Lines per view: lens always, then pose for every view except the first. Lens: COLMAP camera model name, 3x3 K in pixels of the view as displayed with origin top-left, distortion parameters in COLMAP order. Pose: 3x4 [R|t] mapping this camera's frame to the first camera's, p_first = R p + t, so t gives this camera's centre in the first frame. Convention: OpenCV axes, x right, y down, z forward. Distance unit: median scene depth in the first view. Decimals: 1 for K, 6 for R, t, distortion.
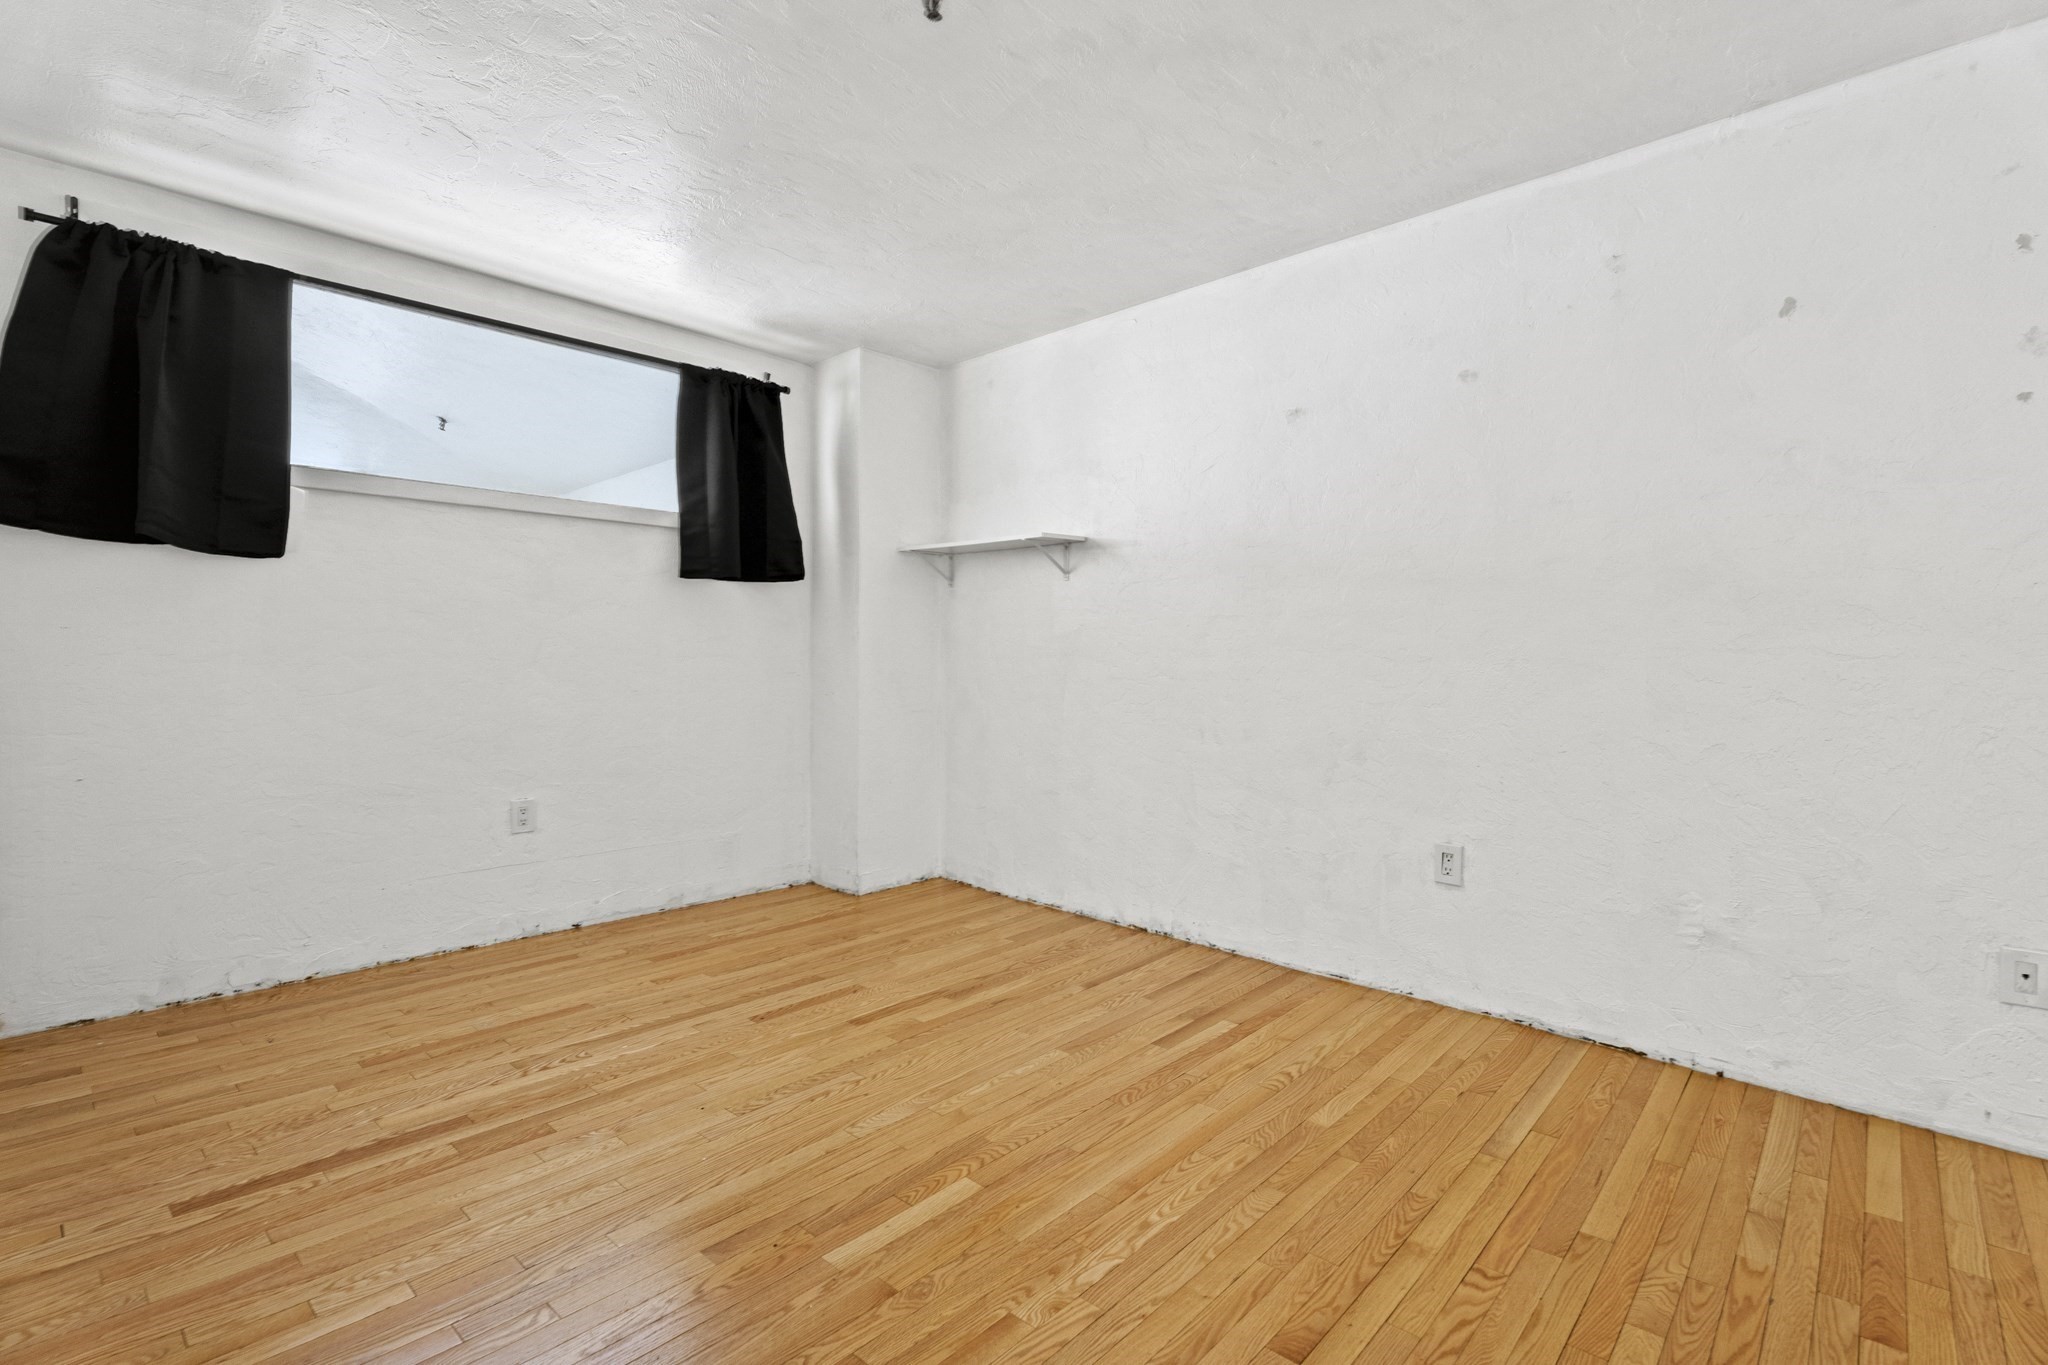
lens RADIAL K [[969.5, 0, 1011.5], [0, 969.5, 664.2], [0, 0, 1]] dist [-0.014380, 0.000169]
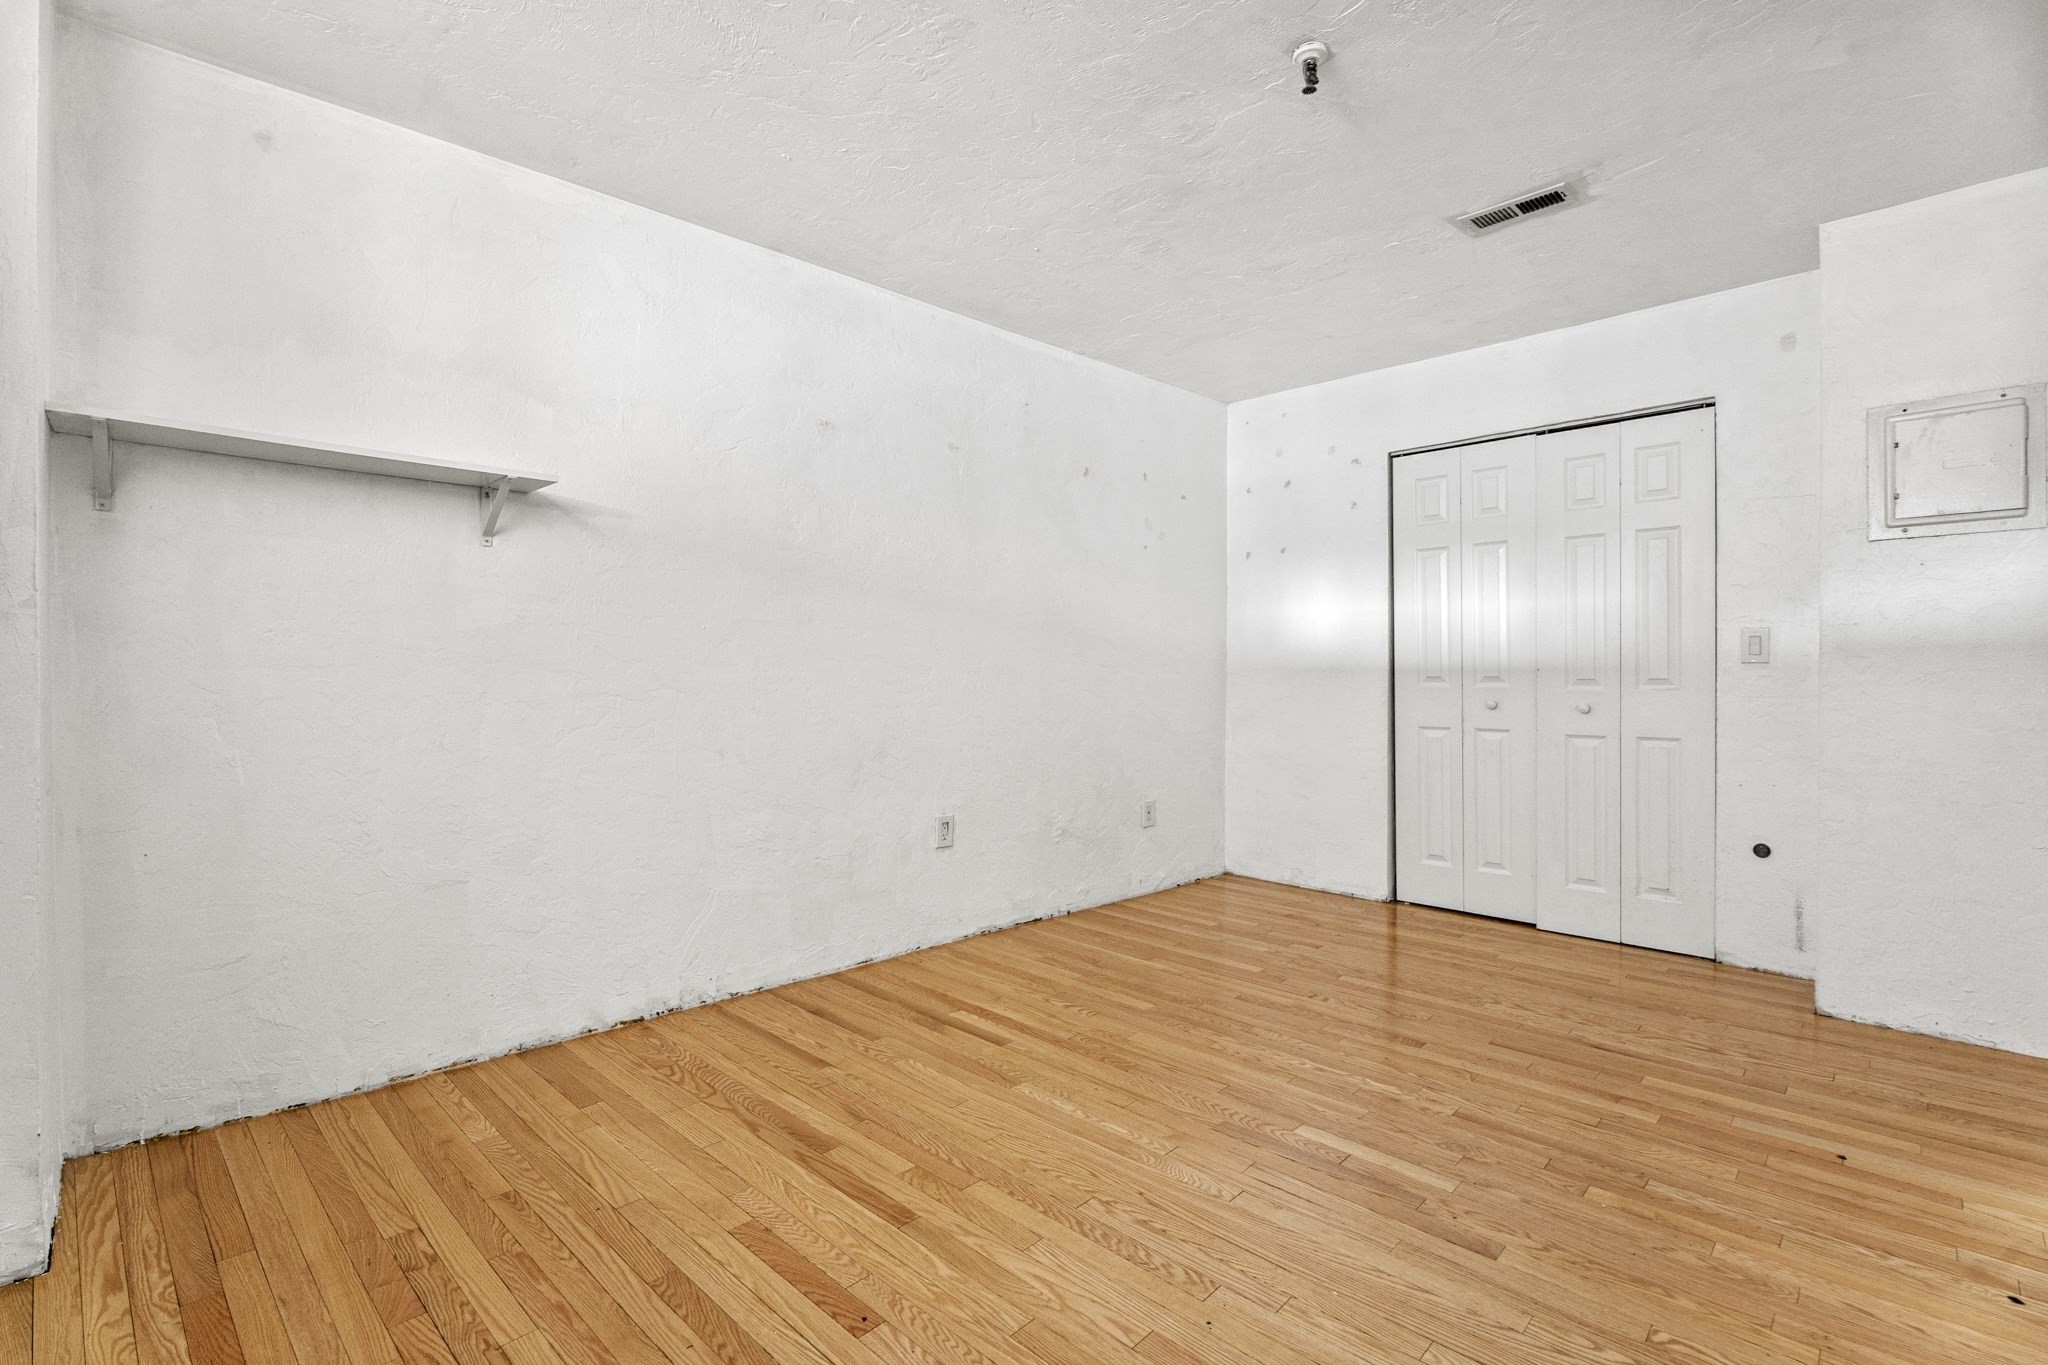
lens RADIAL K [[937.8, 0, 1029.9], [0, 937.8, 669.2], [0, 0, 1]] dist [-0.024654, 0.000216]
pose [[0.014557, -0.004809, 0.999882, -0.762142], [0.002780, 0.999985, 0.004770, -0.009271], [-0.999890, 0.002710, 0.014570, 0.867117]]
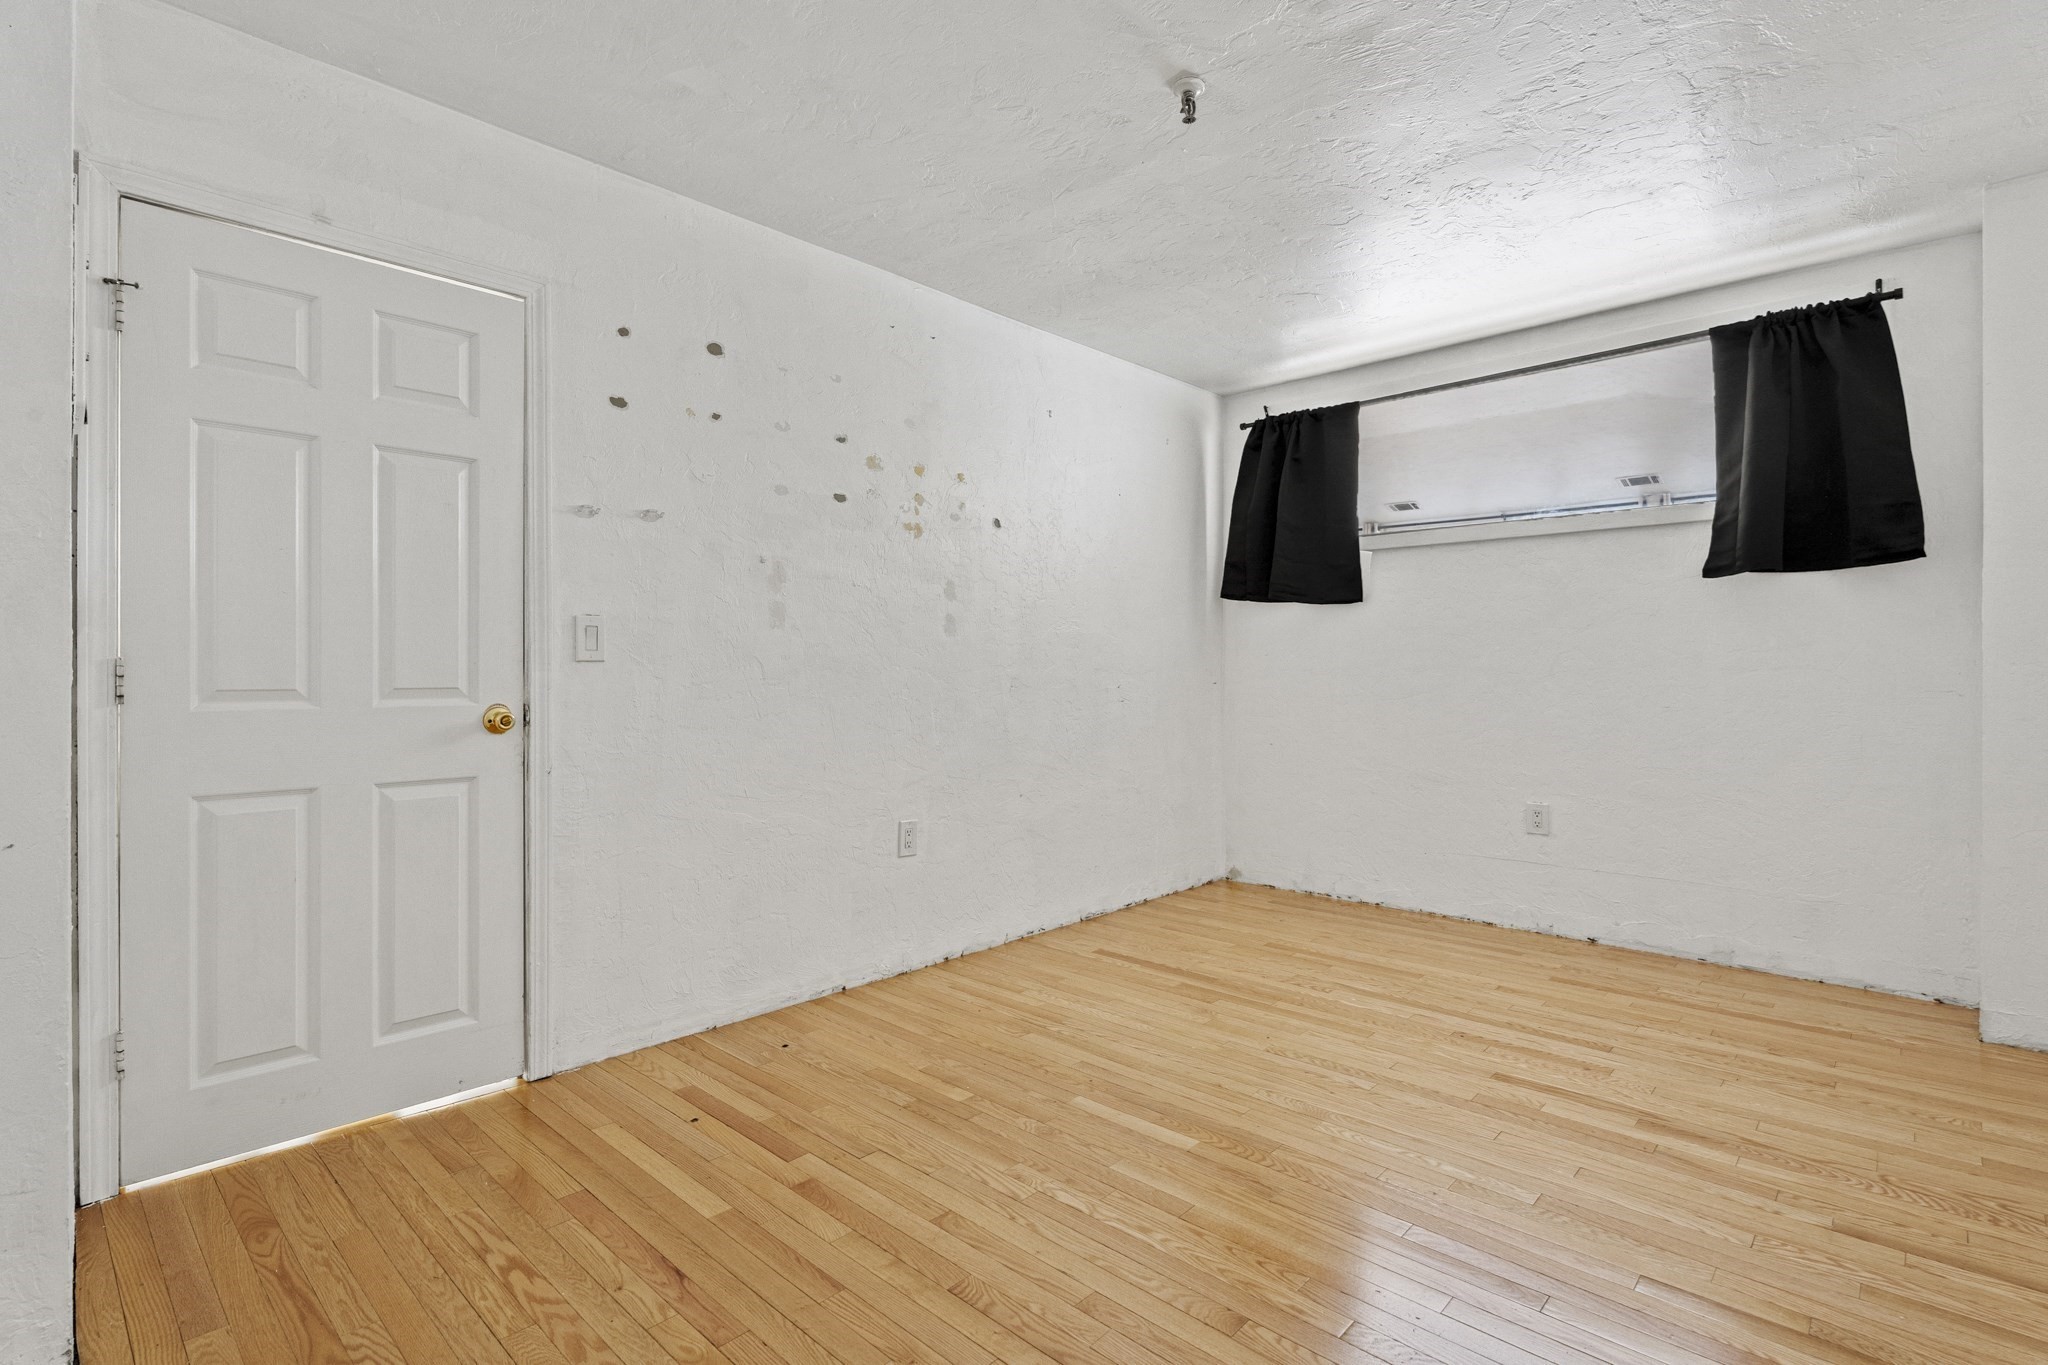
lens RADIAL K [[969.5, 0, 1011.5], [0, 969.5, 664.2], [0, 0, 1]] dist [-0.014380, 0.000169]
pose [[-0.026715, -0.009741, -0.999596, 0.719578], [-0.002557, 0.999950, -0.009676, -0.003042], [0.999640, 0.002298, -0.026738, 0.546766]]
